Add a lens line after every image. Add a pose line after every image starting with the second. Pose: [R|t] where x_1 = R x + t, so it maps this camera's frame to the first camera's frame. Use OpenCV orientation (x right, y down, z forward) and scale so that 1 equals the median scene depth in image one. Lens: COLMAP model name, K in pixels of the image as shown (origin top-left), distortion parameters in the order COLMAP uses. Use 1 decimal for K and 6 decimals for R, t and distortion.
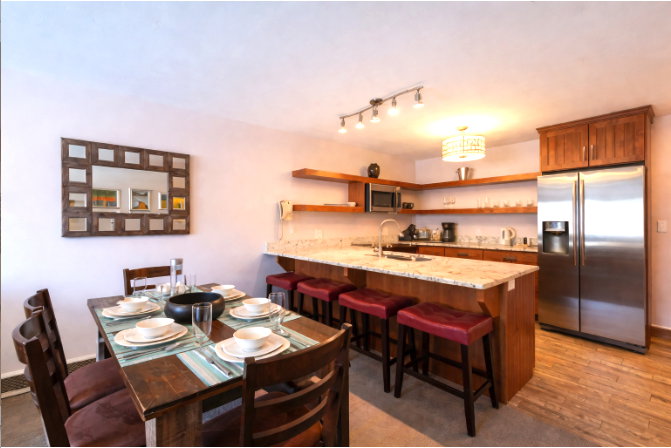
lens RADIAL K [[340.3, 0, 335.5], [0, 340.3, 224.0], [0, 0, 1]] dist [0.001498, 0.000125]
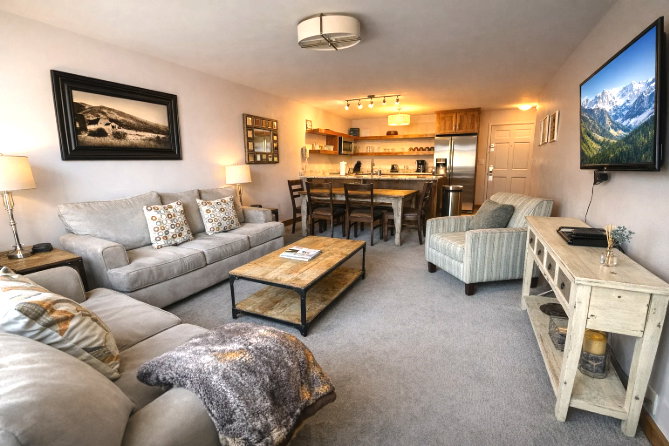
lens RADIAL K [[339.3, 0, 334.5], [0, 339.3, 223.0], [0, 0, 1]] dist [0.001498, 0.000125]
pose [[0.938246, -0.063465, 0.340098, -0.702644], [0.010618, 0.987850, 0.155048, 0.052529], [-0.345806, -0.141862, 0.927520, -0.760307]]
